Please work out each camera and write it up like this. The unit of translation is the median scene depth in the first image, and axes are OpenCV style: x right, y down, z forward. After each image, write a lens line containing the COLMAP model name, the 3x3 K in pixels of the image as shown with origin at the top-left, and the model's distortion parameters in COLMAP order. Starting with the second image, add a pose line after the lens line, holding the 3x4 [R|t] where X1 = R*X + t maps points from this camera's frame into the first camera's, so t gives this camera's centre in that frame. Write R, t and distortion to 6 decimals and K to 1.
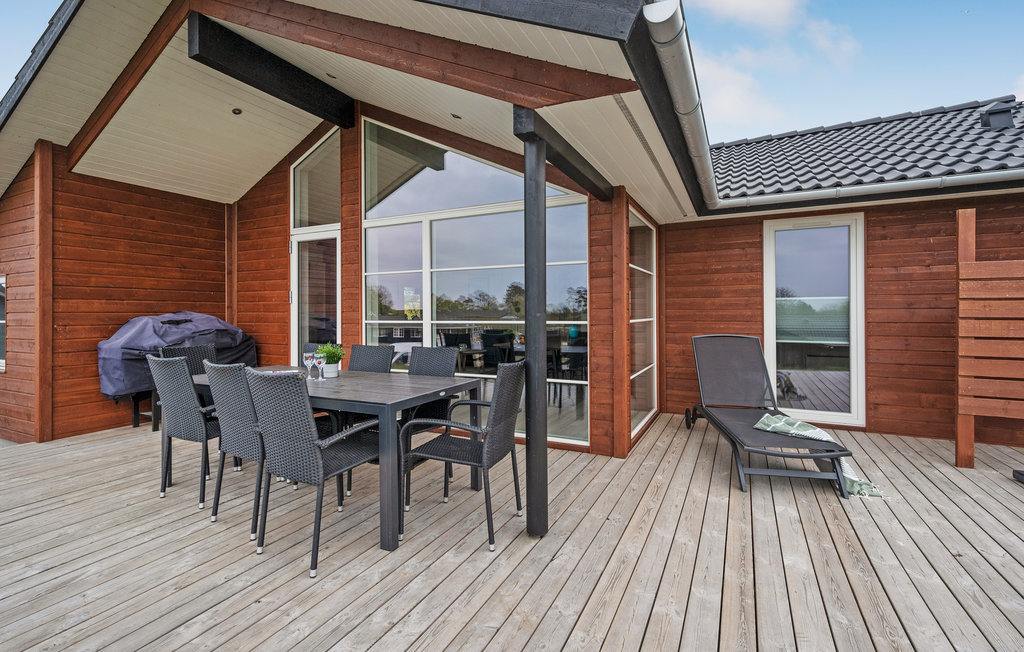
lens RADIAL K [[461.2, 0, 511.3], [0, 461.2, 305.6], [0, 0, 1]] dist [0.001766, 0.000512]
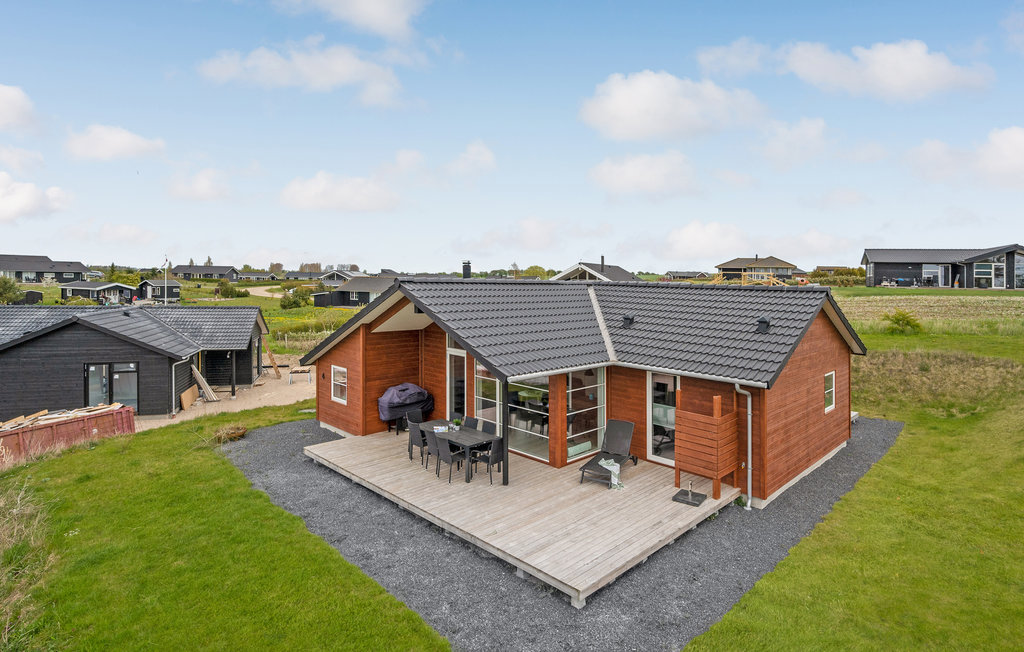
lens RADIAL K [[552.3, 0, 514.8], [0, 552.3, 274.4], [0, 0, 1]] dist [-0.002587, 0.000745]
pose [[0.946344, 0.011995, -0.322938, 0.817105], [-0.007968, 0.999873, 0.013790, -0.665568], [0.323062, -0.010477, 0.946320, -1.673042]]
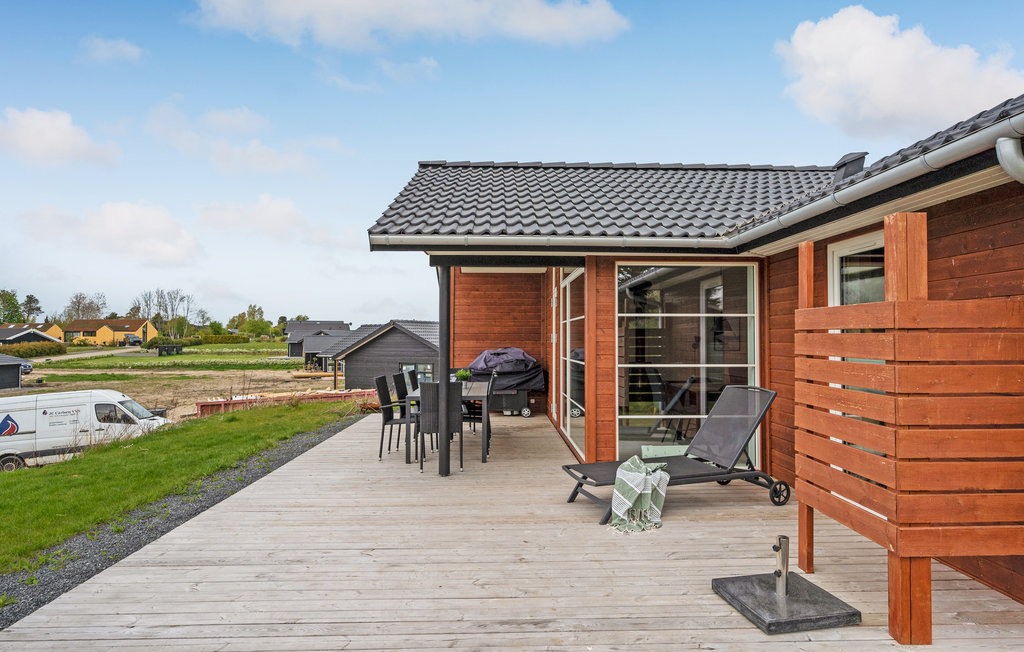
lens RADIAL K [[573.2, 0, 512.0], [0, 573.2, 326.0], [0, 0, 1]] dist [-0.000081, 0.000257]
pose [[0.475732, -0.014211, -0.879476, 1.195084], [0.009148, 0.999895, -0.011209, -0.044629], [0.879543, -0.002713, 0.475812, 0.072044]]
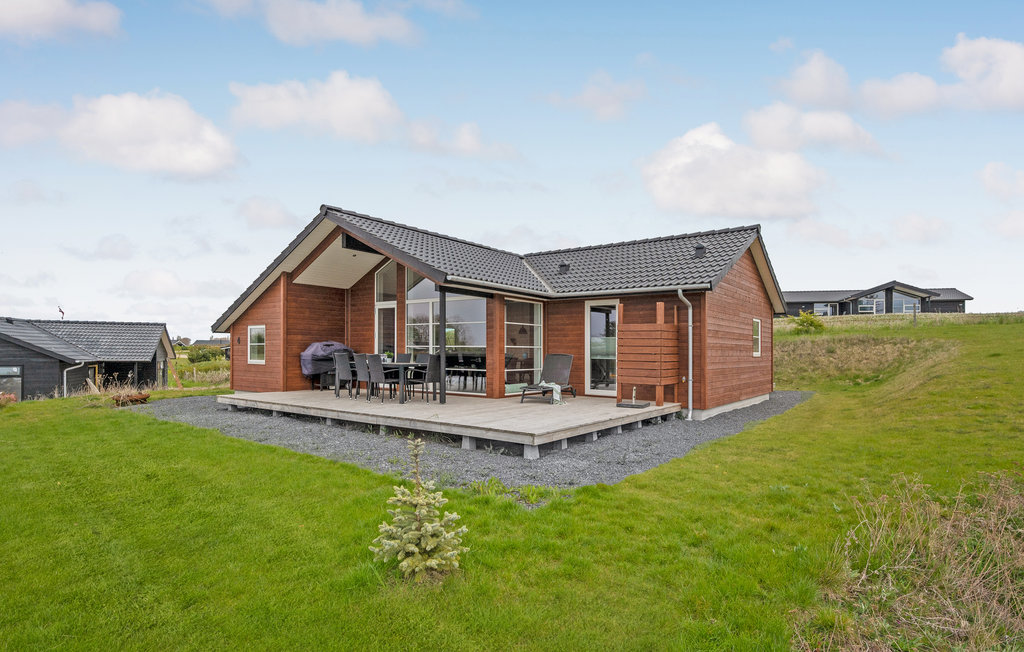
lens RADIAL K [[538.1, 0, 493.8], [0, 538.1, 348.1], [0, 0, 1]] dist [-0.002413, -0.000113]
pose [[0.977176, 0.014845, -0.211913, 0.686377], [-0.013229, 0.999872, 0.009042, 0.015780], [0.212020, -0.006032, 0.977247, -1.536203]]
